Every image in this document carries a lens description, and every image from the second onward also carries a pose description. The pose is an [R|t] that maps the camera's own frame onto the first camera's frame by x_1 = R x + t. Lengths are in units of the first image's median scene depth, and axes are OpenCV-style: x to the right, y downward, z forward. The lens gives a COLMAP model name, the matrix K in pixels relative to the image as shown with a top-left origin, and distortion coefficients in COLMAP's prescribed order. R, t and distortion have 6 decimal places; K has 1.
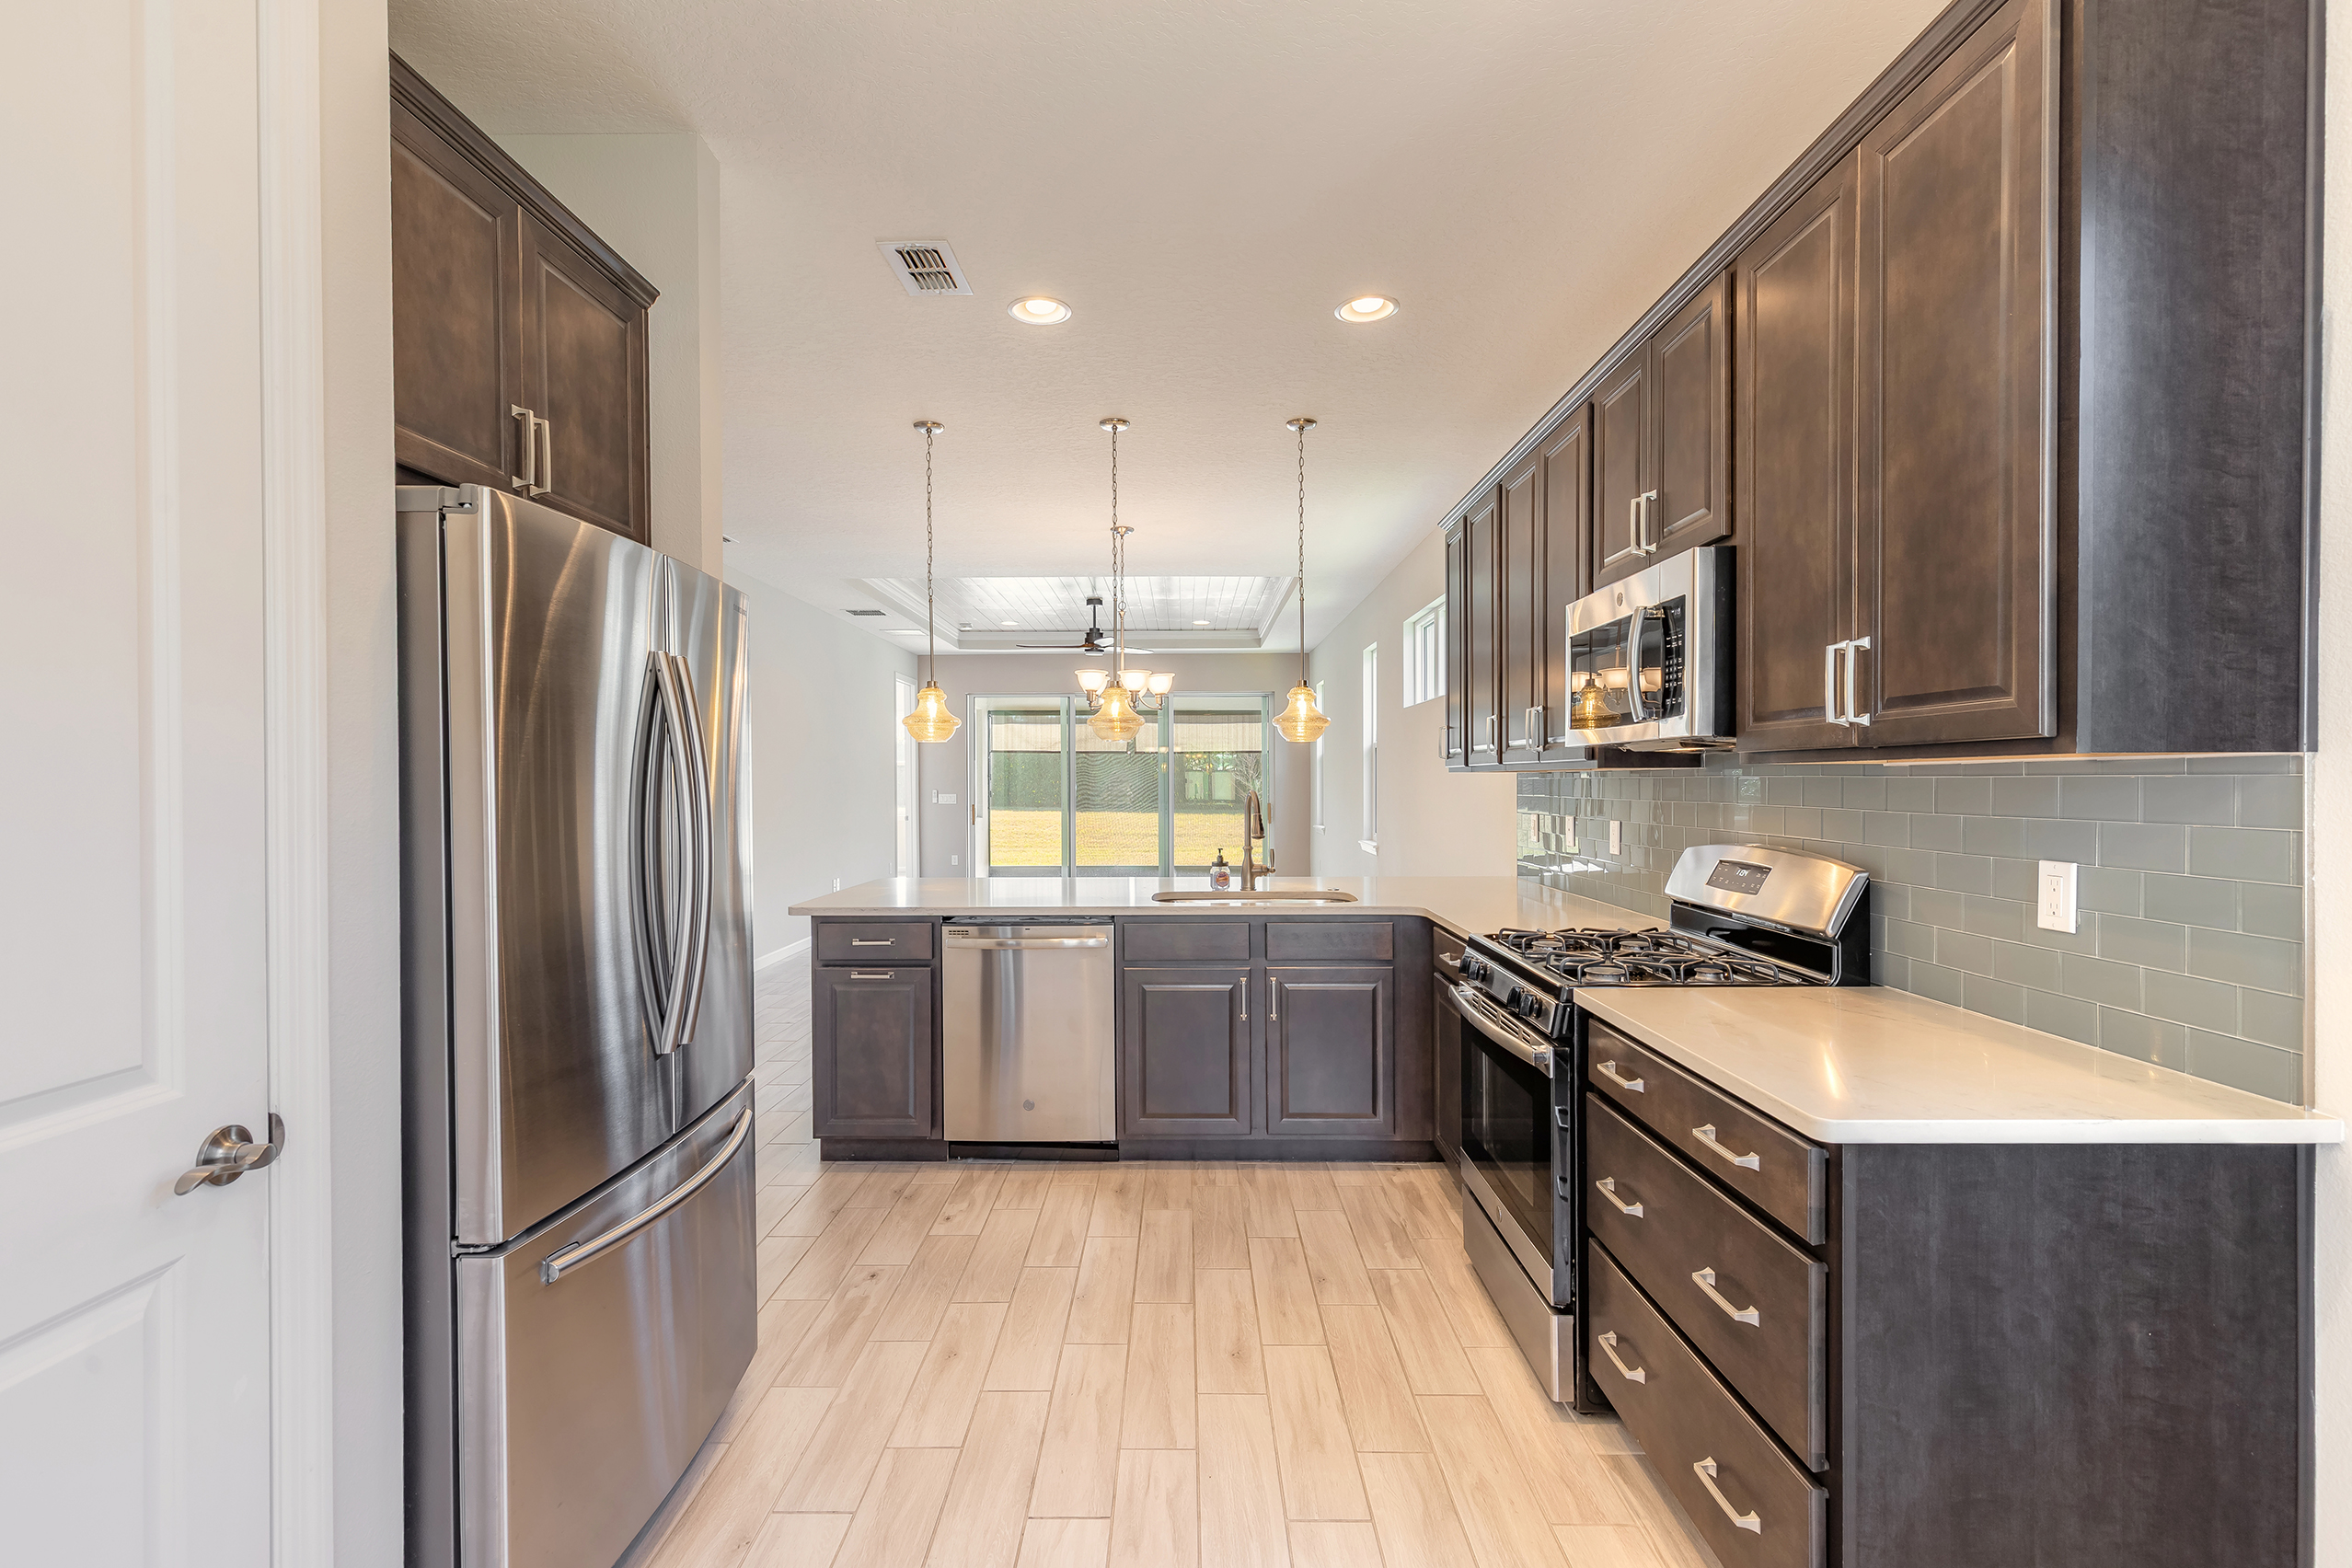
lens RADIAL K [[1057.9, 0, 1179.4], [0, 1057.9, 787.7], [0, 0, 1]] dist [0.007982, -0.001780]
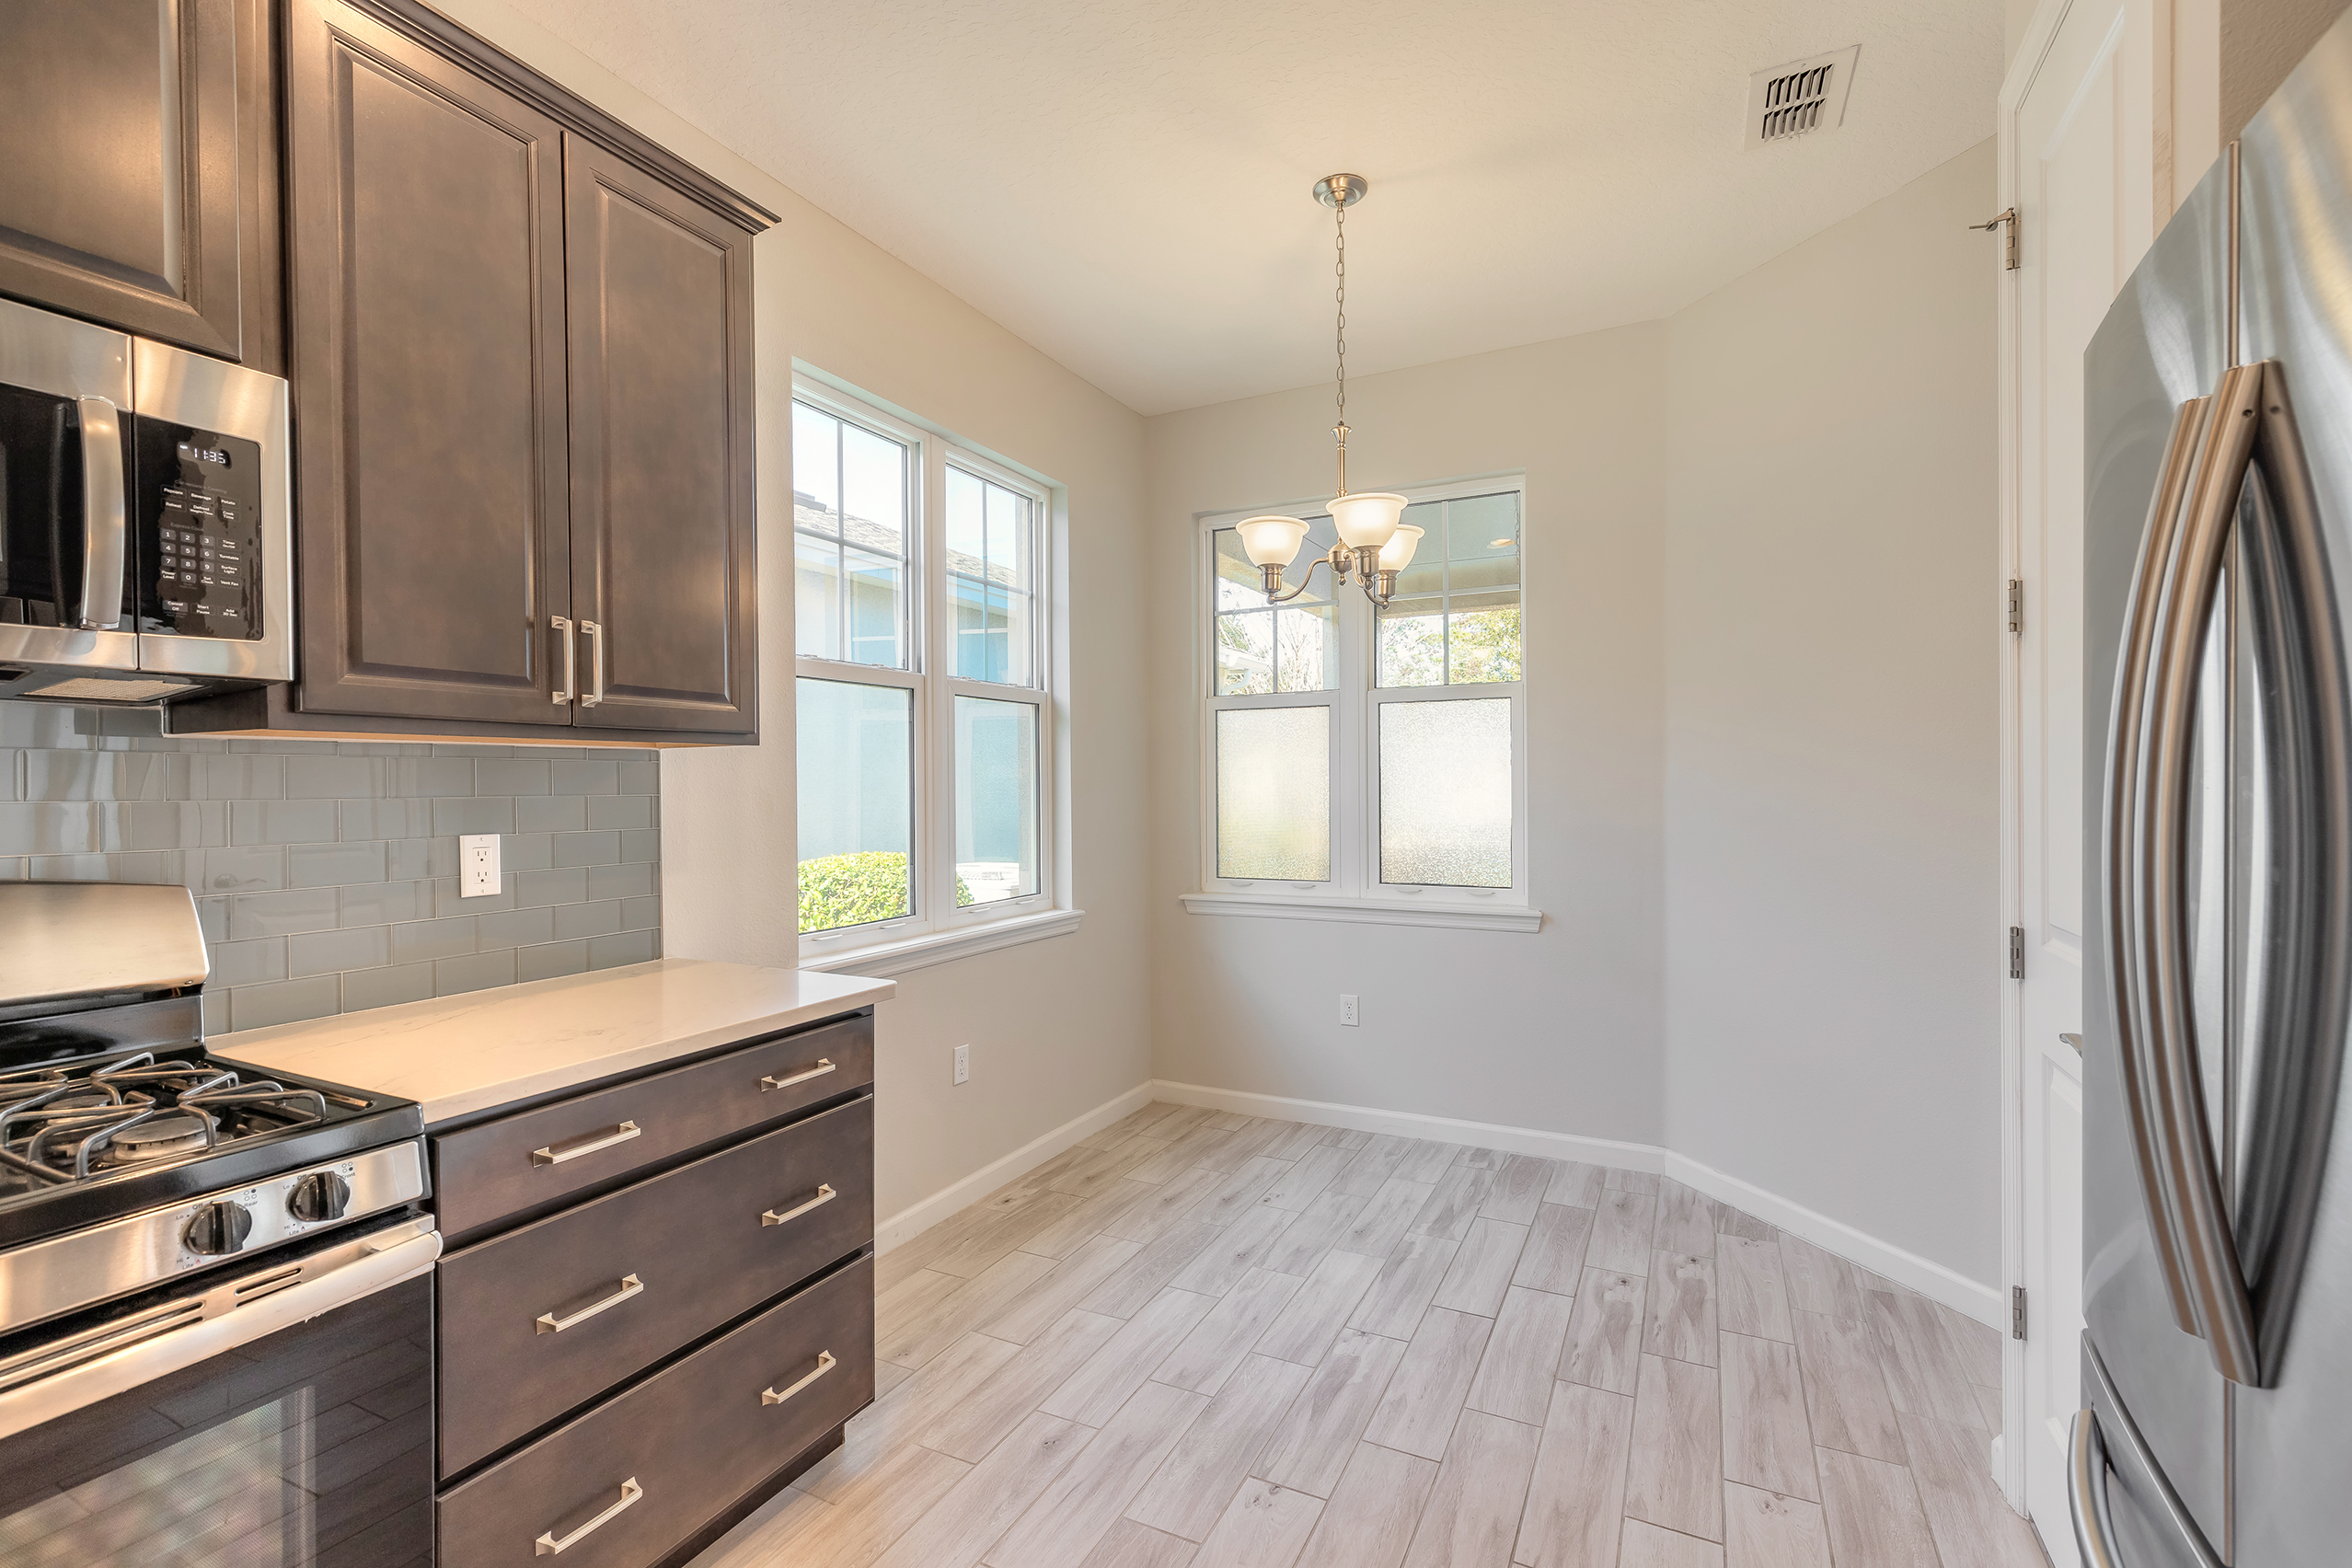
lens RADIAL K [[1057.9, 0, 1157.4], [0, 1057.9, 791.3], [0, 0, 1]] dist [0.007982, -0.001780]
pose [[-0.887122, 0.009078, 0.461446, -0.269031], [0.013823, 0.999881, 0.006906, 0.021191], [-0.461328, 0.012505, -0.887141, 1.365539]]
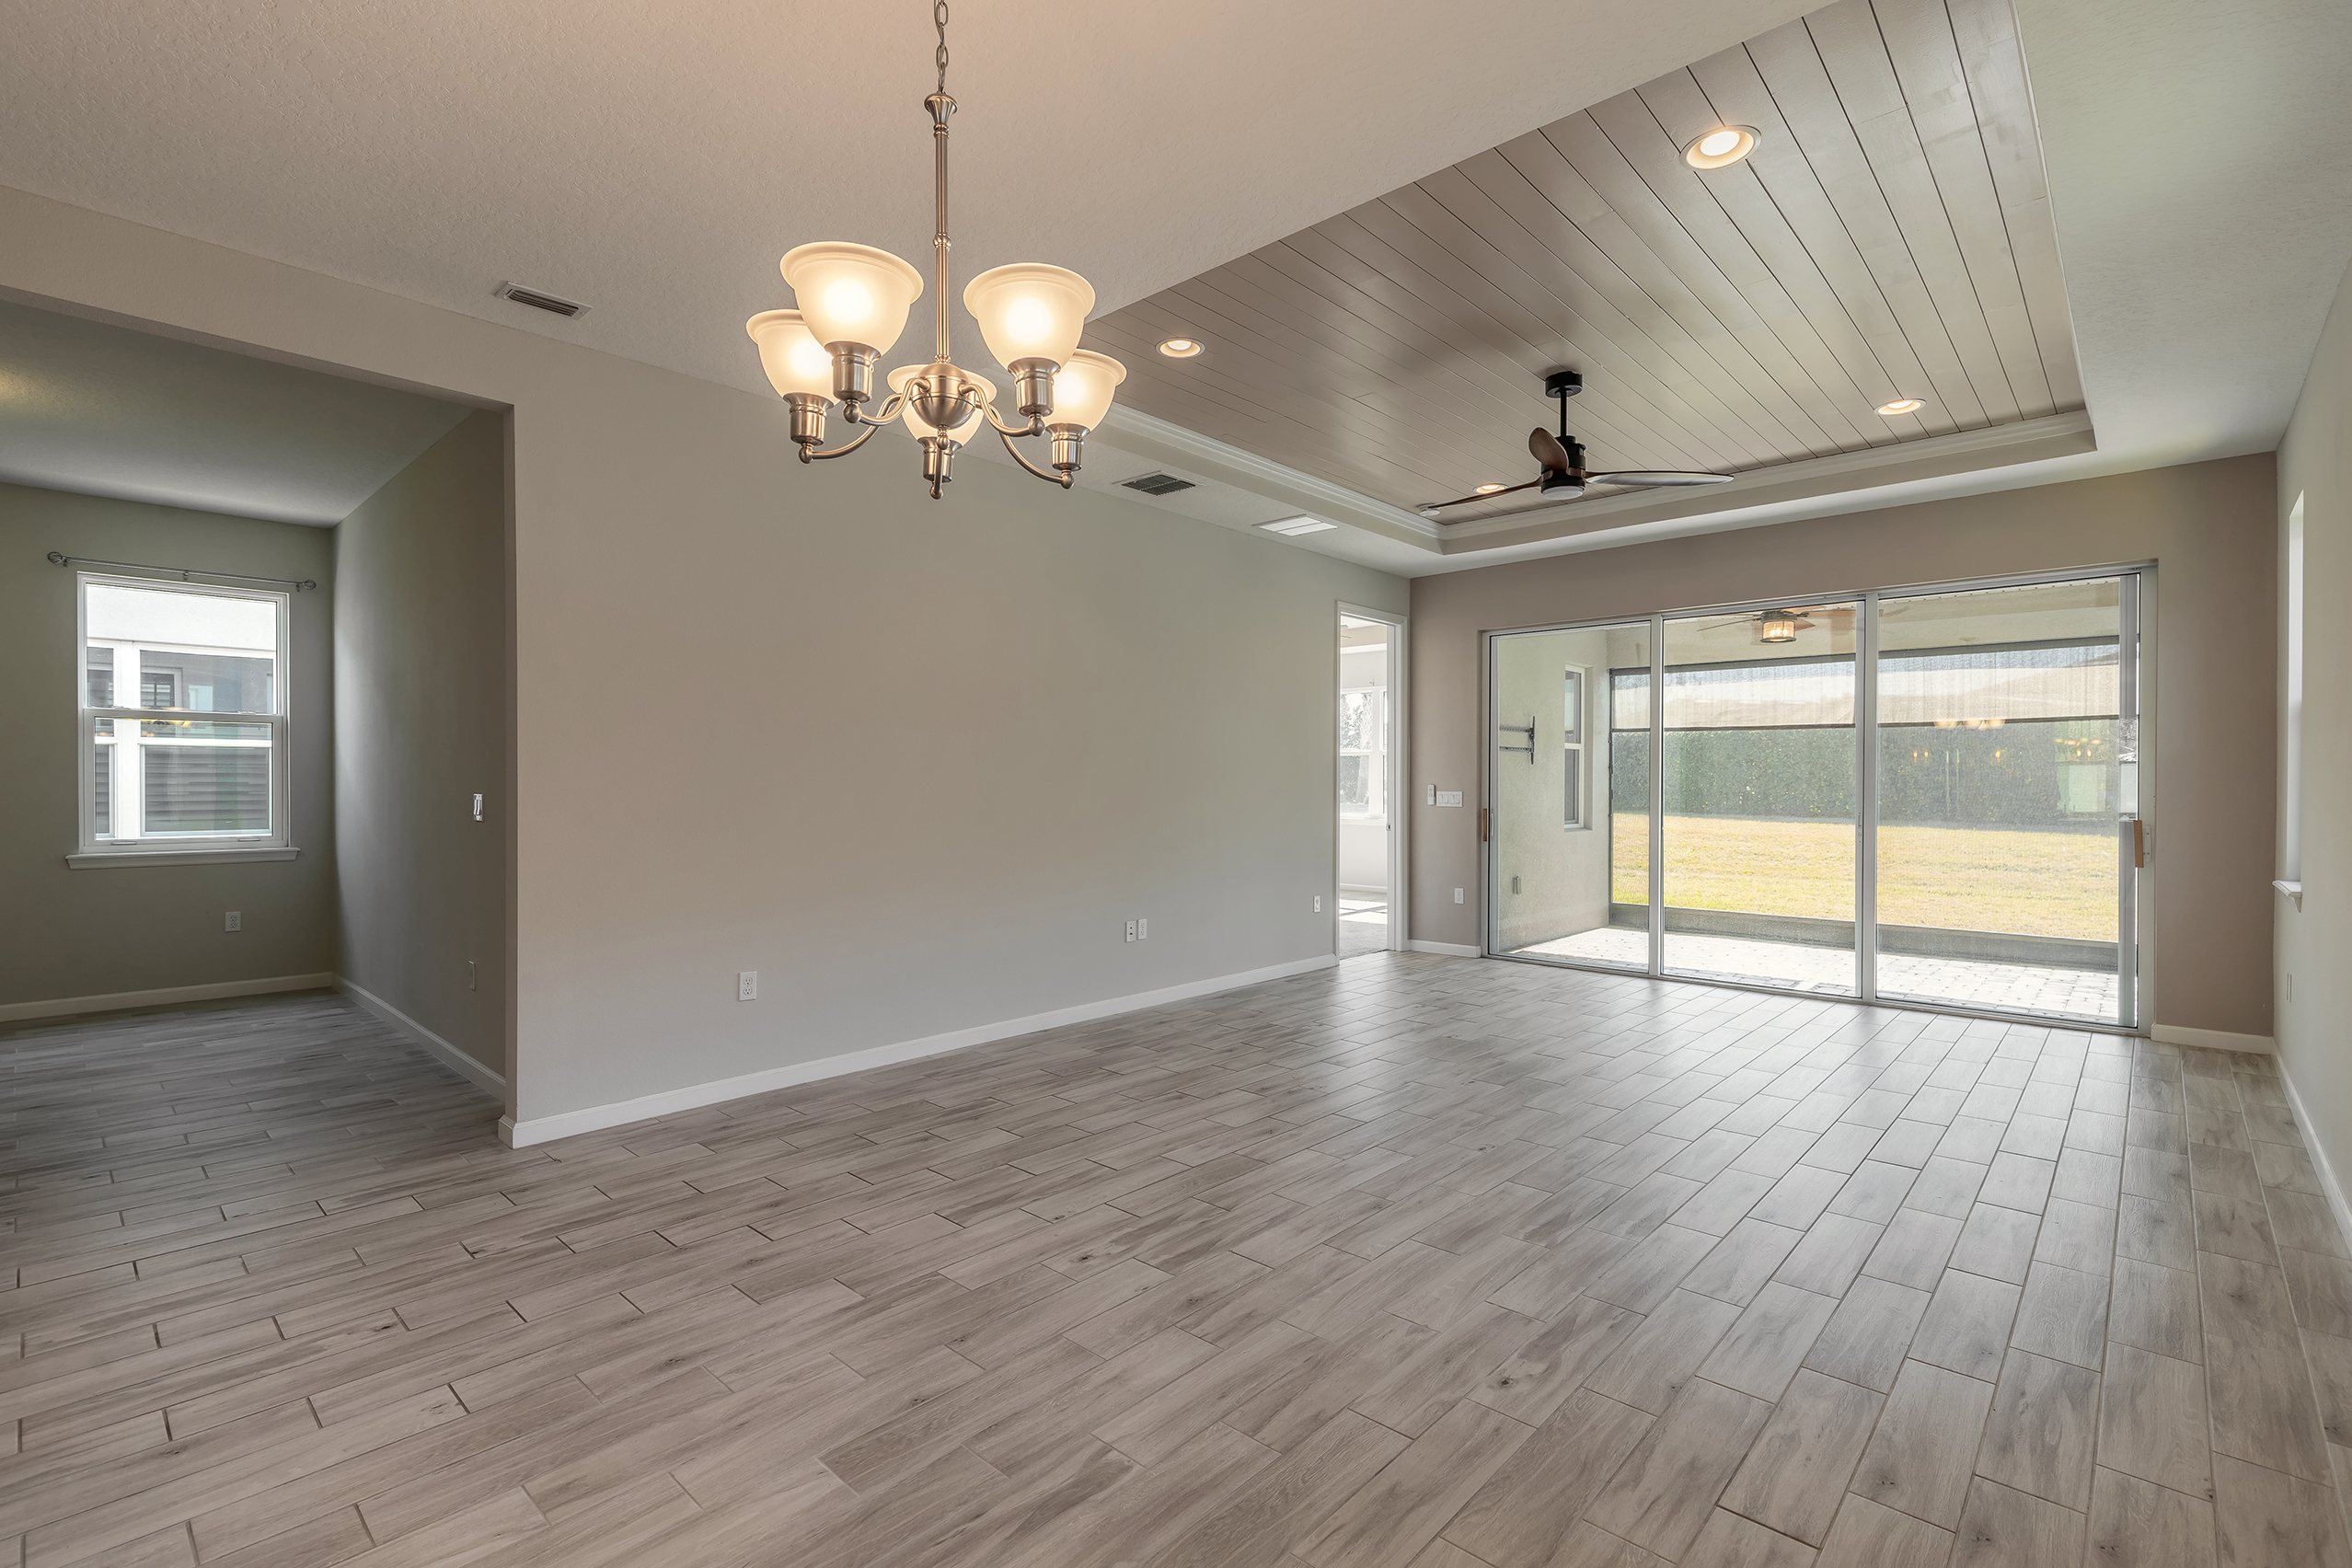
lens RADIAL K [[1057.9, 0, 1177.5], [0, 1057.9, 786.1], [0, 0, 1]] dist [0.007982, -0.001780]
pose [[0.737331, 0.009554, -0.675464, 0.514482], [-0.011757, 0.999930, 0.001309, 0.021687], [0.675429, 0.006977, 0.737392, 2.359421]]
